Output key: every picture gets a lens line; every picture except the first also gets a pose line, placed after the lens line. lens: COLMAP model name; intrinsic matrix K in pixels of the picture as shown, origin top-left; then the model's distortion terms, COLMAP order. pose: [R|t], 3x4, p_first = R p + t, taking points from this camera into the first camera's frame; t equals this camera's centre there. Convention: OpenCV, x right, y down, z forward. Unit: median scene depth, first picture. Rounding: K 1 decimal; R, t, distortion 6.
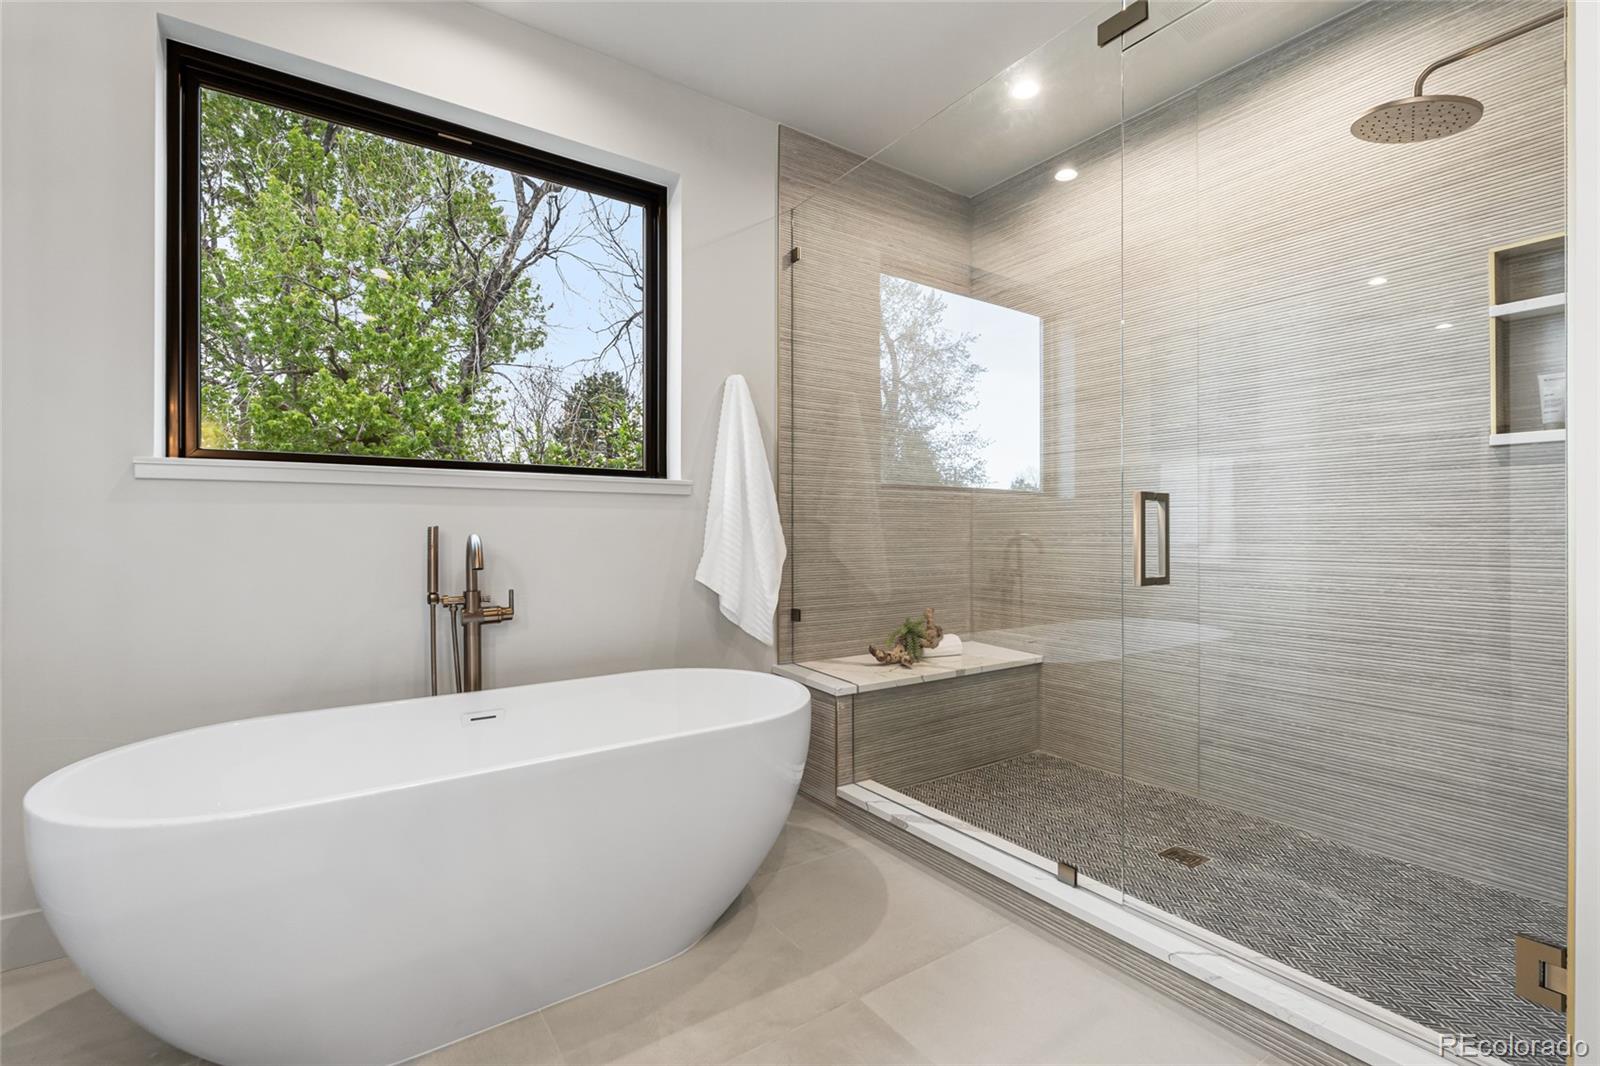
lens RADIAL K [[718.0, 0, 804.5], [0, 718.0, 524.9], [0, 0, 1]] dist [-0.006791, 0.000621]
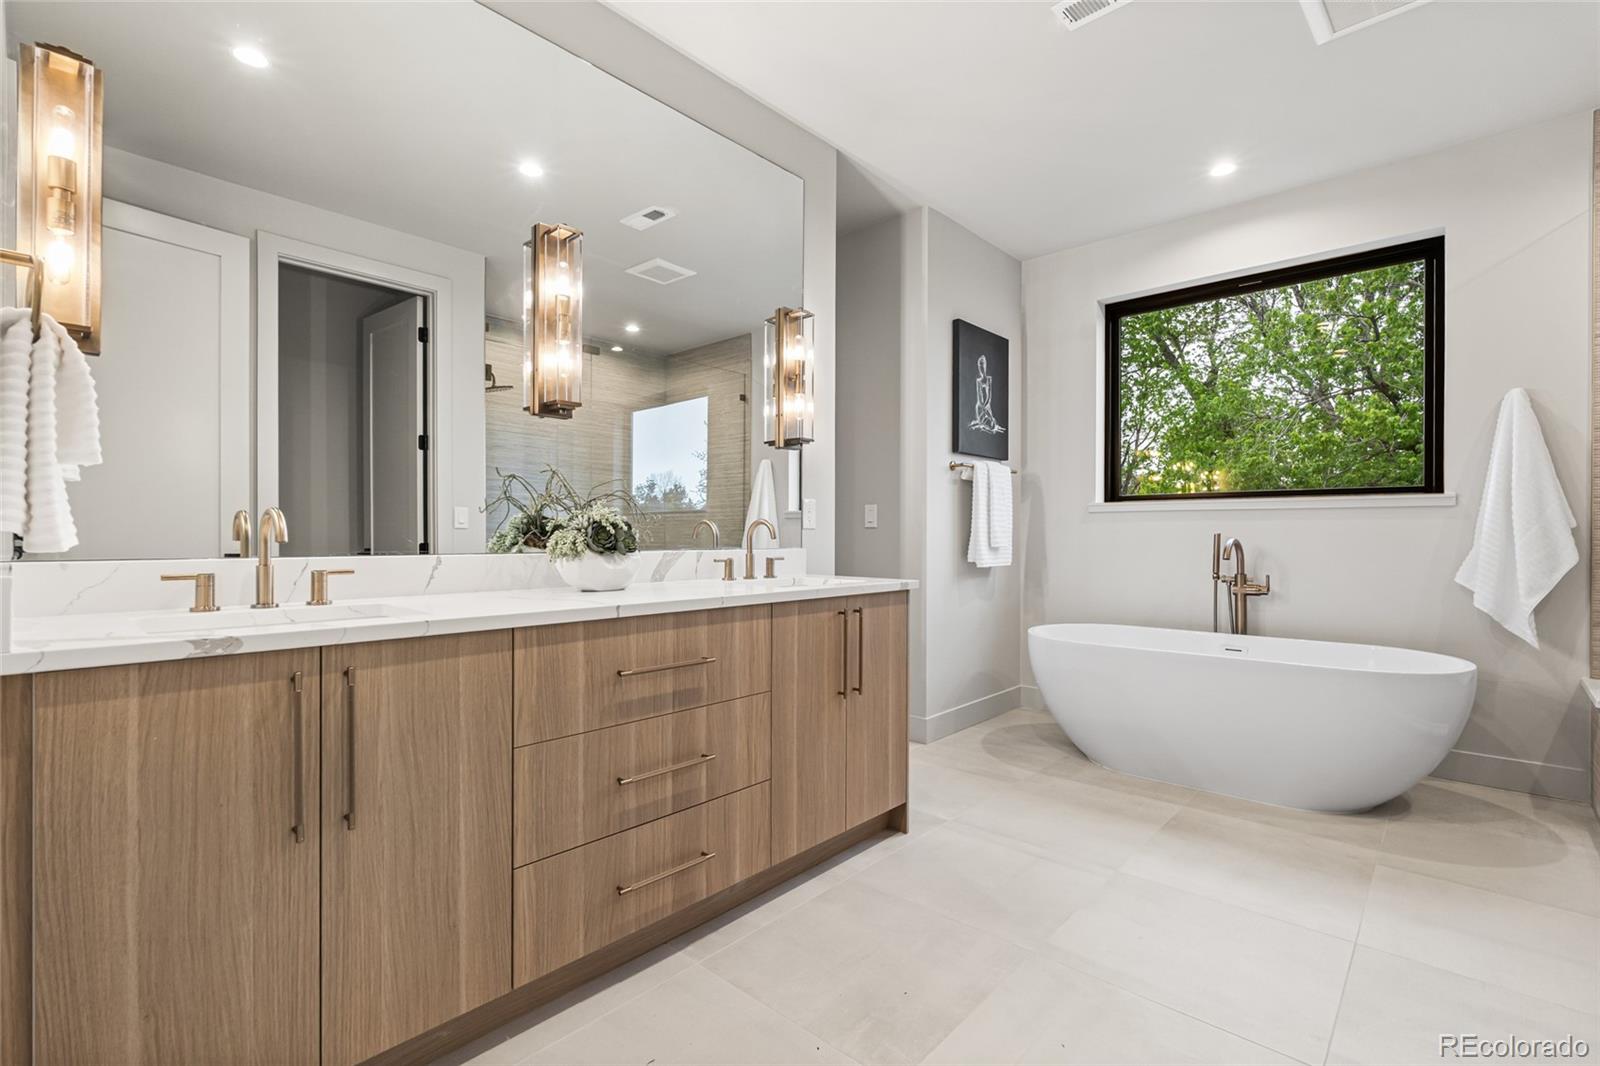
lens RADIAL K [[718.0, 0, 800.8], [0, 718.0, 535.1], [0, 0, 1]] dist [-0.006791, 0.000621]
pose [[0.213956, 0.001381, -0.976842, 0.892669], [0.001359, 0.999998, 0.001712, 0.001110], [0.976842, -0.001694, 0.213954, -0.309298]]
